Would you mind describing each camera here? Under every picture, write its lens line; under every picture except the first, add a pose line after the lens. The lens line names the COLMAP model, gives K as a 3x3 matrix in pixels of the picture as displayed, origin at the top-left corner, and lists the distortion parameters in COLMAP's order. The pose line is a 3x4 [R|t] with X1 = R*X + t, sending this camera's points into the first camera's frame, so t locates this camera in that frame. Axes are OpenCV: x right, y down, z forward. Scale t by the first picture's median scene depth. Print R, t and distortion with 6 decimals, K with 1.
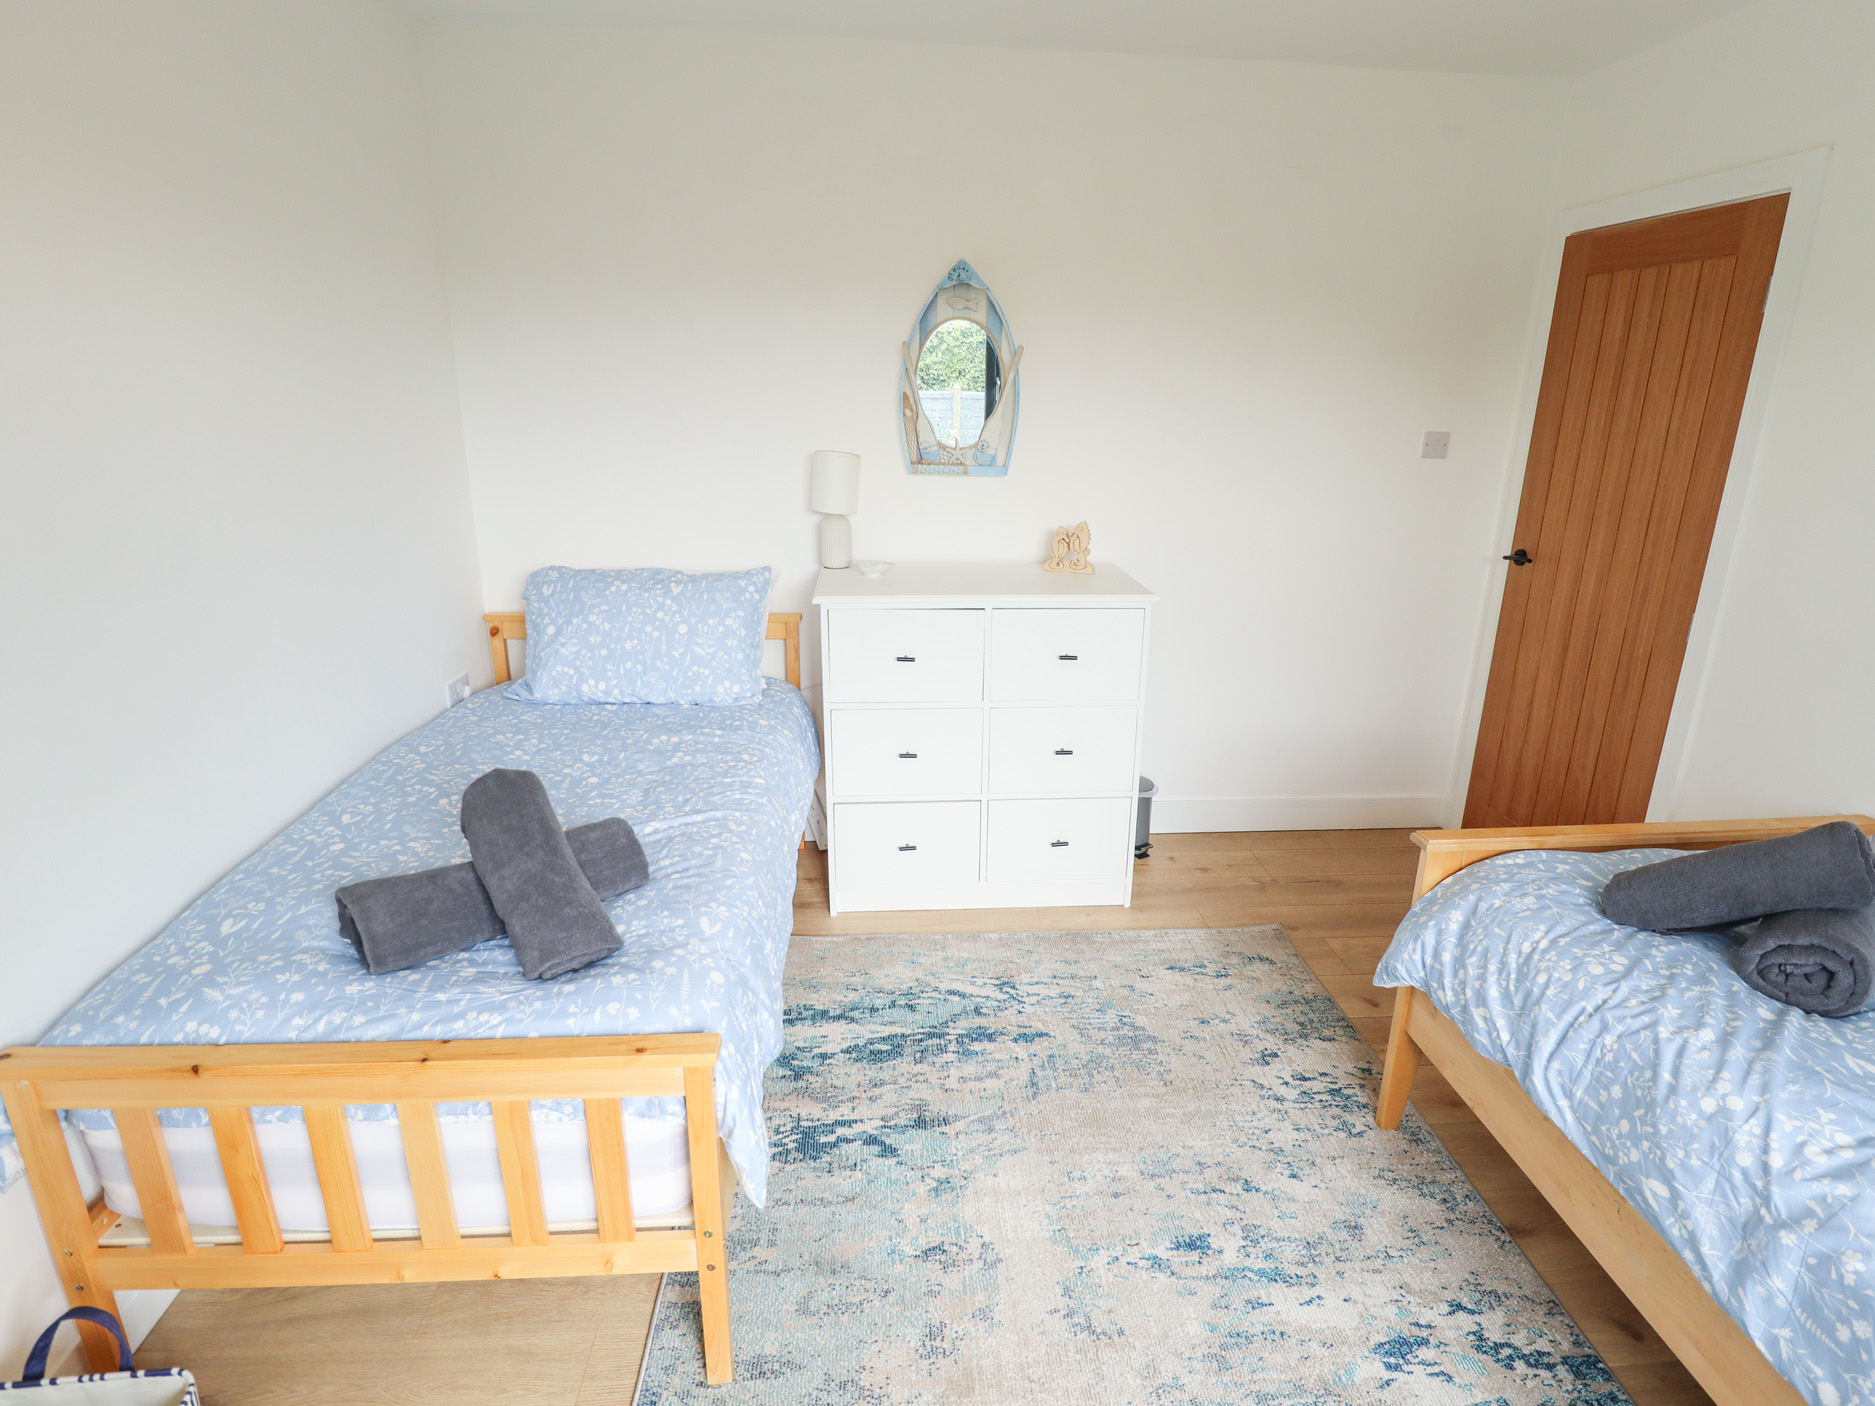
lens RADIAL K [[1005.1, 0, 958.7], [0, 1005.1, 692.5], [0, 0, 1]] dist [0.003712, -0.014673]
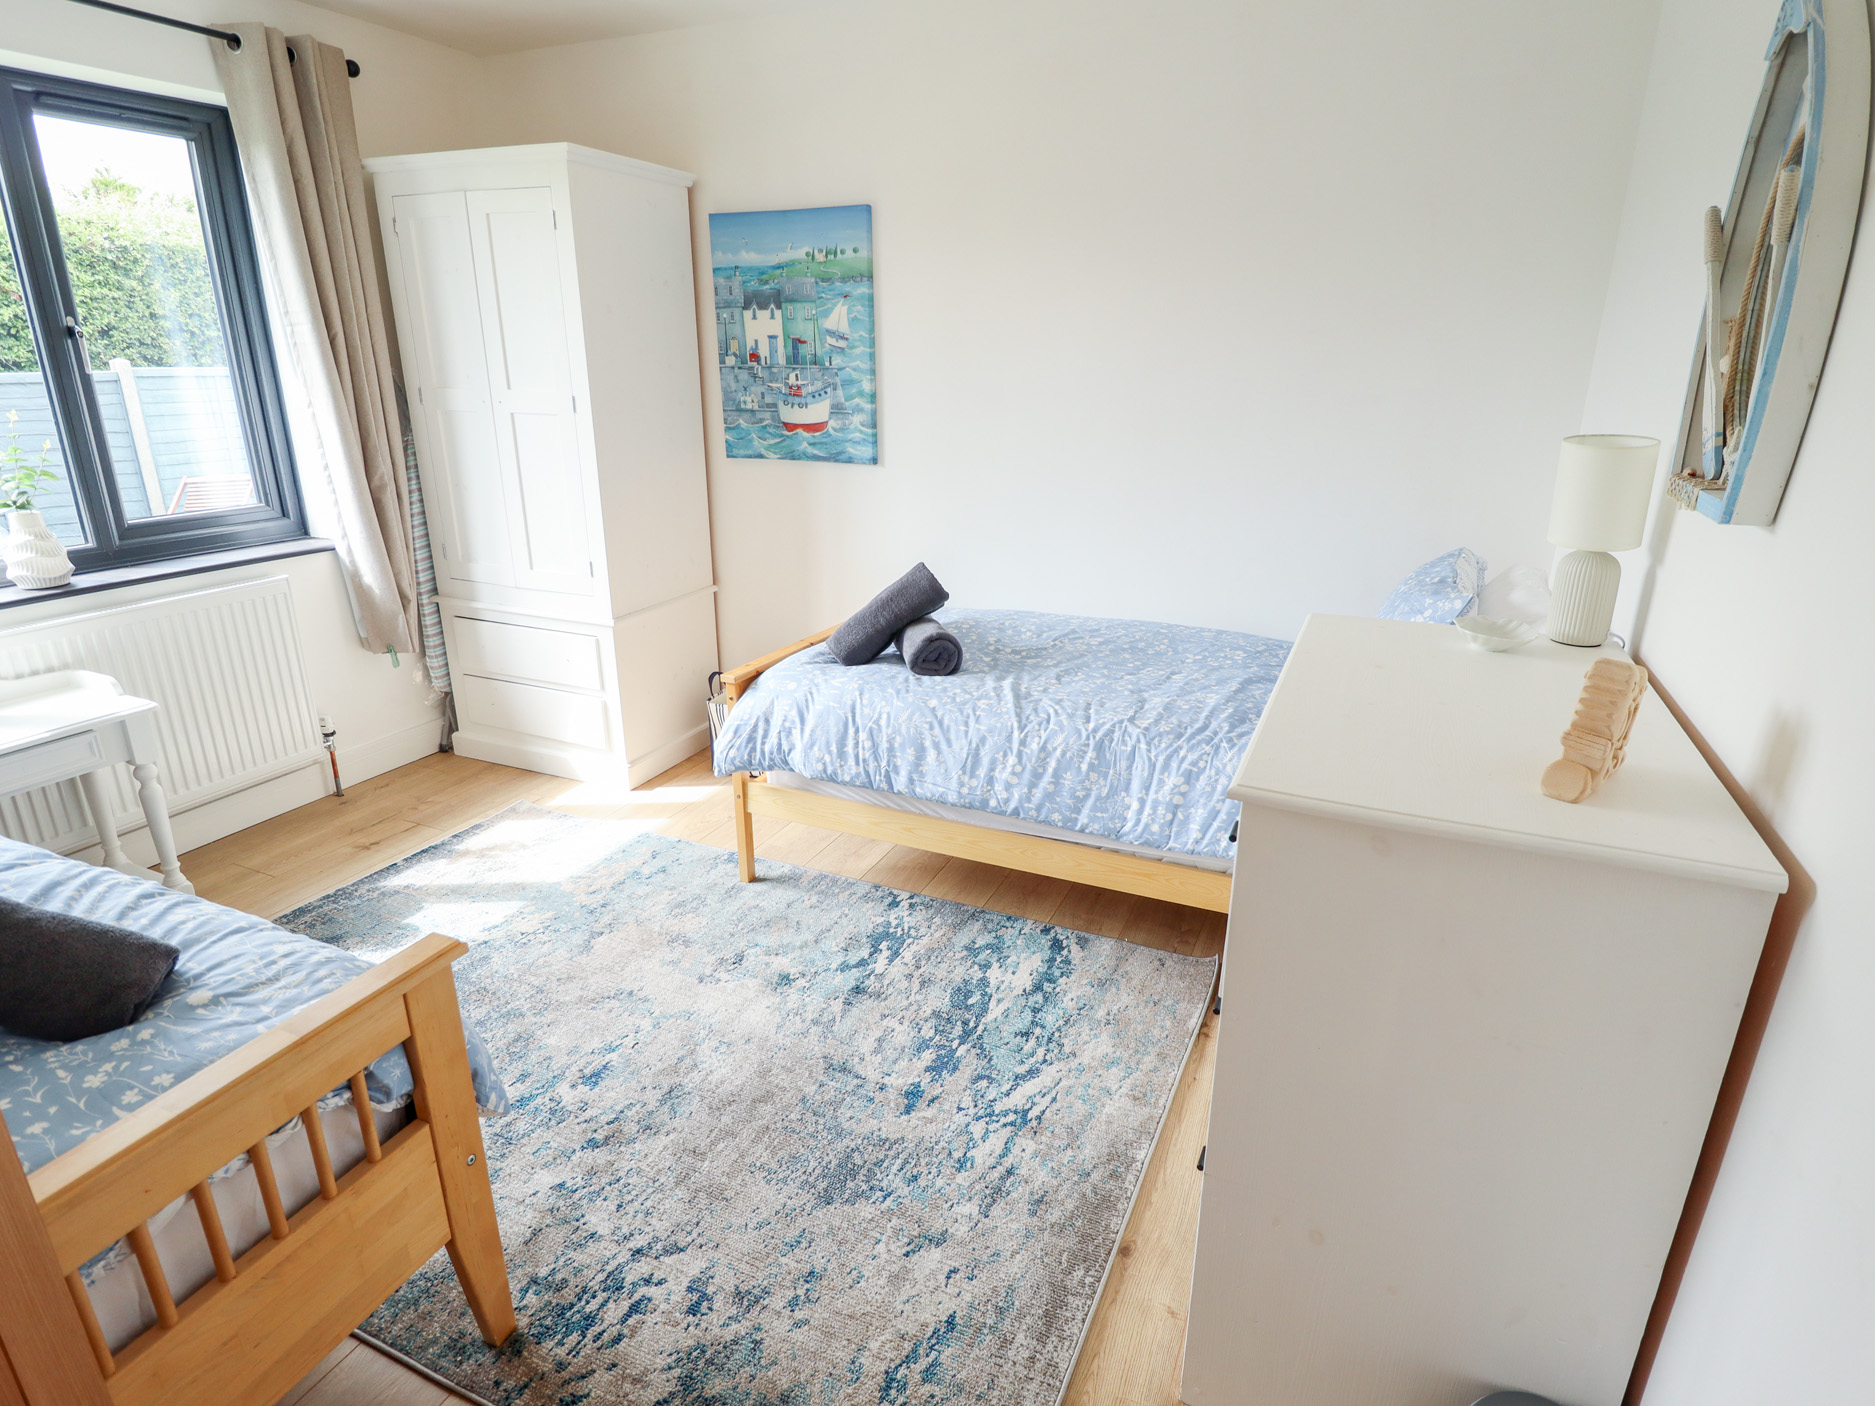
lens RADIAL K [[1005.1, 0, 958.7], [0, 1005.1, 692.5], [0, 0, 1]] dist [0.003712, -0.014673]
pose [[-0.474214, 0.254624, -0.842786, 0.721748], [-0.272950, 0.867579, 0.415697, -0.329891], [0.837030, 0.427168, -0.341919, 1.263748]]
